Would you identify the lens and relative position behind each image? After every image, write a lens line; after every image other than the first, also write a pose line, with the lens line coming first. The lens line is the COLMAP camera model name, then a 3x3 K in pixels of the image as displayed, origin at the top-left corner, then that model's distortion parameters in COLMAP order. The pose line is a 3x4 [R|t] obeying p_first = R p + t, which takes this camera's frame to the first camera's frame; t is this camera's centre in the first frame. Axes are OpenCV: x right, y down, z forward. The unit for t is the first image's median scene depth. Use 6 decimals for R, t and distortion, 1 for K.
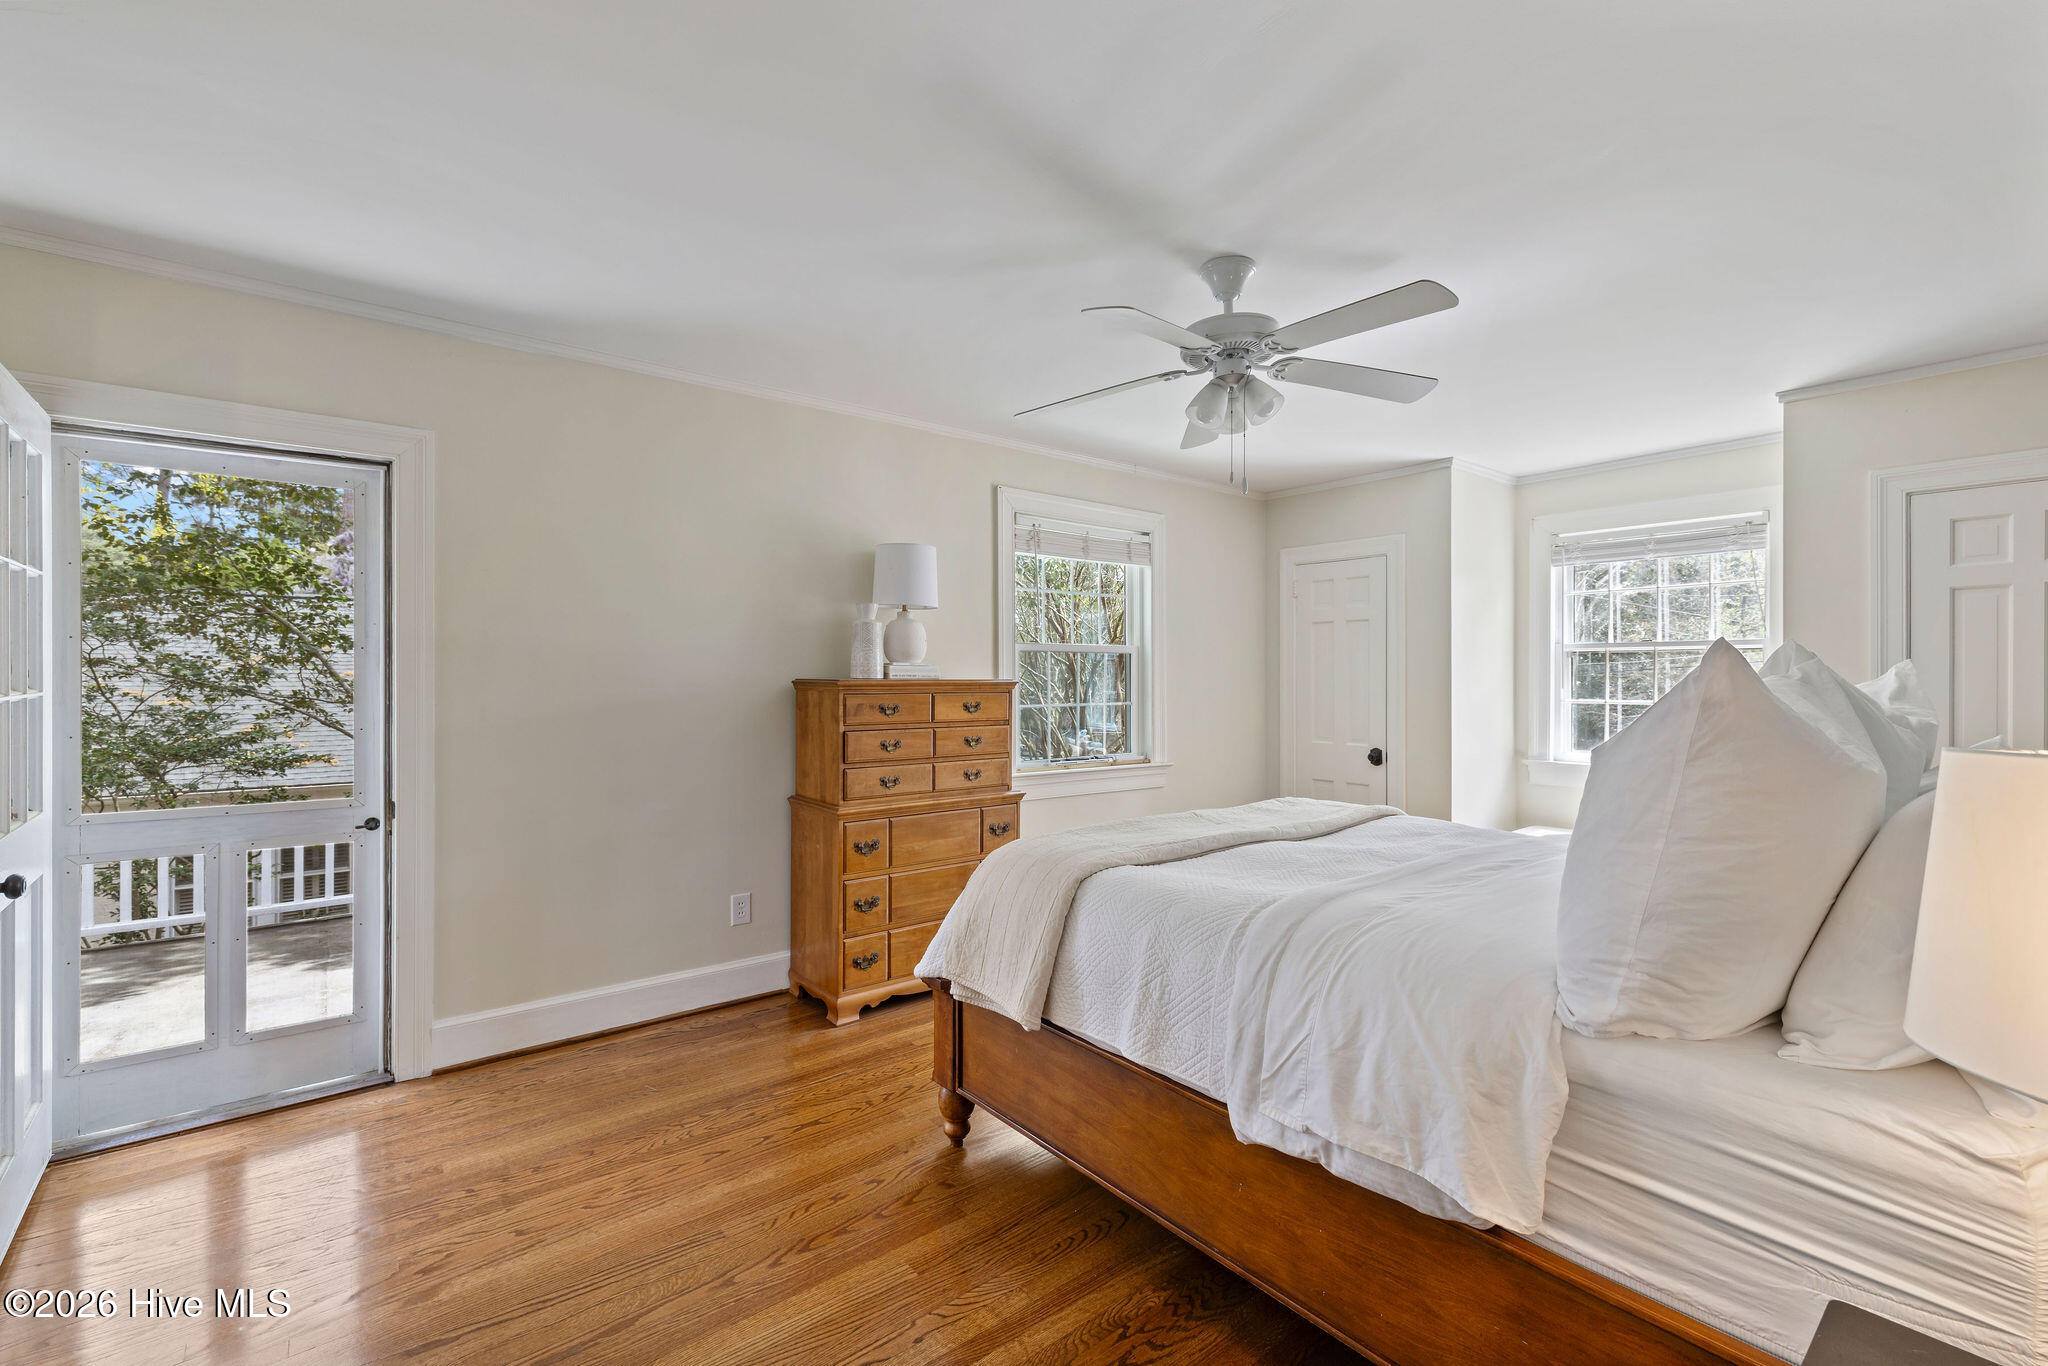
lens RADIAL K [[881.1, 0, 1022.8], [0, 881.1, 676.6], [0, 0, 1]] dist [-0.002100, 0.000765]
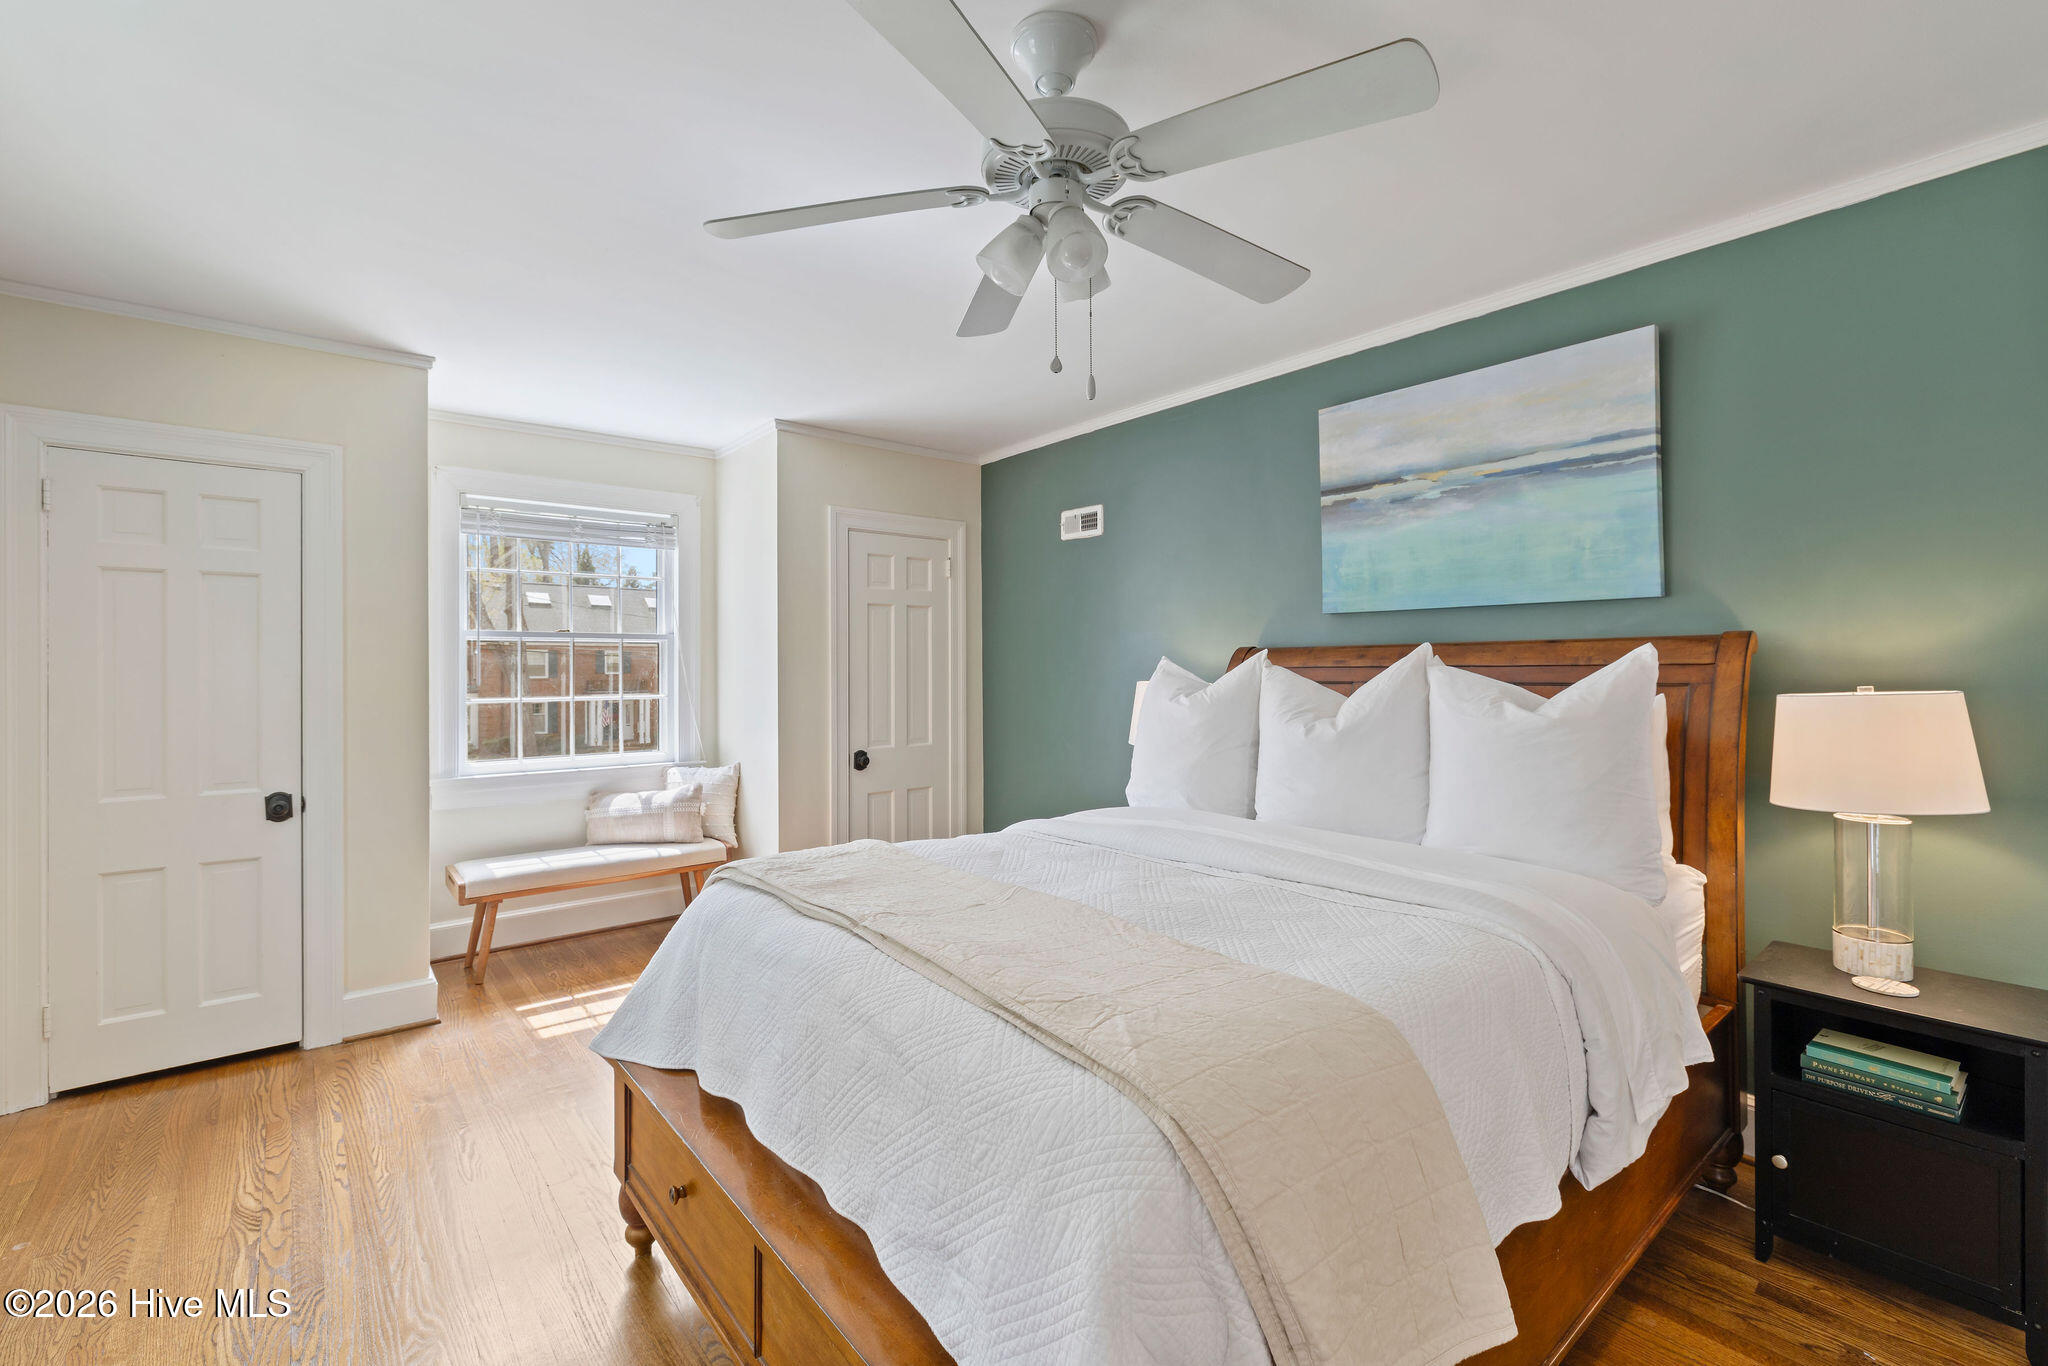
lens RADIAL K [[881.1, 0, 1036.1], [0, 881.1, 667.1], [0, 0, 1]] dist [-0.002100, 0.000765]
pose [[-0.018124, 0.000391, 0.999836, -0.212483], [0.005679, 0.999984, -0.000288, -0.000434], [-0.999820, 0.005673, -0.018126, 0.521788]]
